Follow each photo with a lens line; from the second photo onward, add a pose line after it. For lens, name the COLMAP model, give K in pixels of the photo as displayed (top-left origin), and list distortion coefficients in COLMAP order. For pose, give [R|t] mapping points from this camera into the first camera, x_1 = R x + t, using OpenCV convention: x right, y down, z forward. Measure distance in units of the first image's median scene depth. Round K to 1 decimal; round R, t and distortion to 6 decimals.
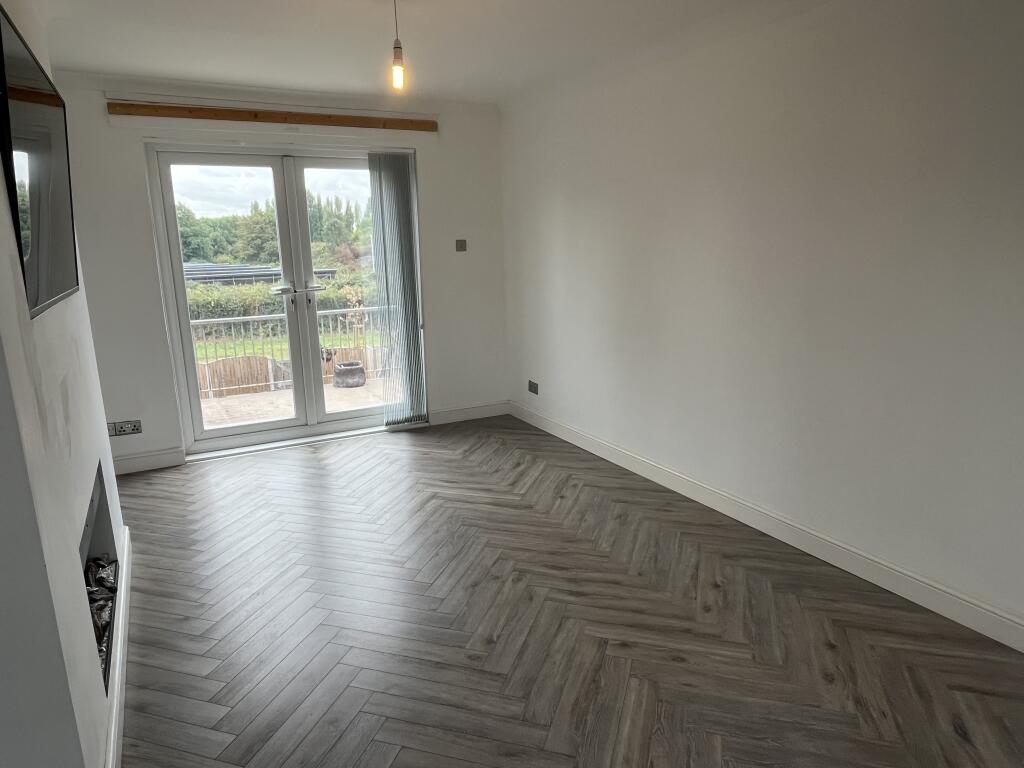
lens RADIAL K [[674.7, 0, 512.0], [0, 674.7, 384.0], [0, 0, 1]] dist [0.004204, 0.000135]
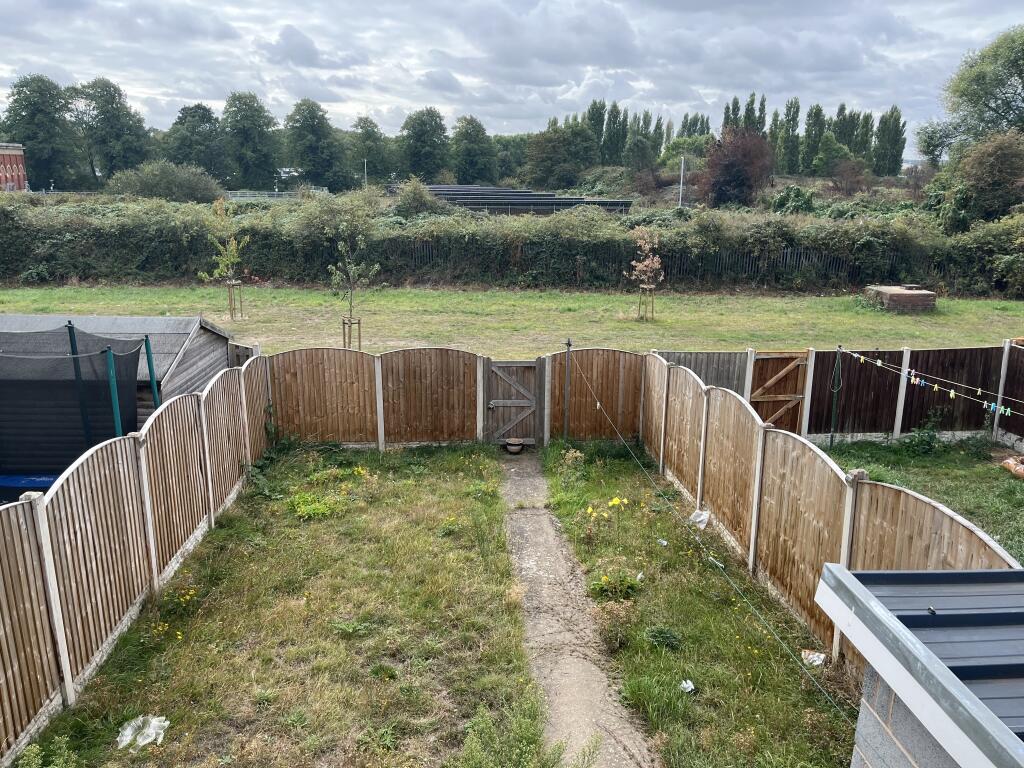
lens RADIAL K [[787.4, 0, 512.0], [0, 787.4, 384.0], [0, 0, 1]] dist [0.042558, -0.007092]
pose [[0.918825, 0.137018, -0.370116, -0.318818], [-0.115762, 0.990117, 0.079161, -0.251443], [0.377305, -0.029890, 0.925607, 1.449145]]
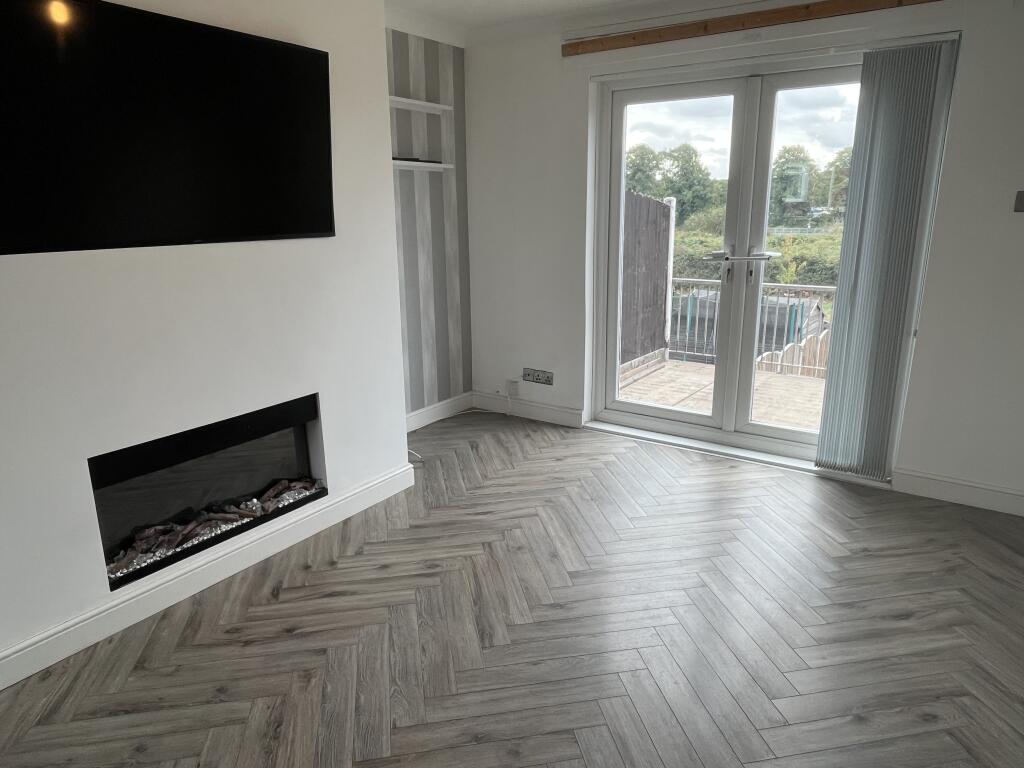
lens RADIAL K [[674.7, 0, 512.0], [0, 674.7, 384.0], [0, 0, 1]] dist [0.004204, 0.000135]
pose [[0.469154, 0.245695, -0.848250, 0.229061], [-0.191832, 0.965937, 0.173683, -0.077341], [0.862030, 0.081238, 0.500305, 0.374711]]
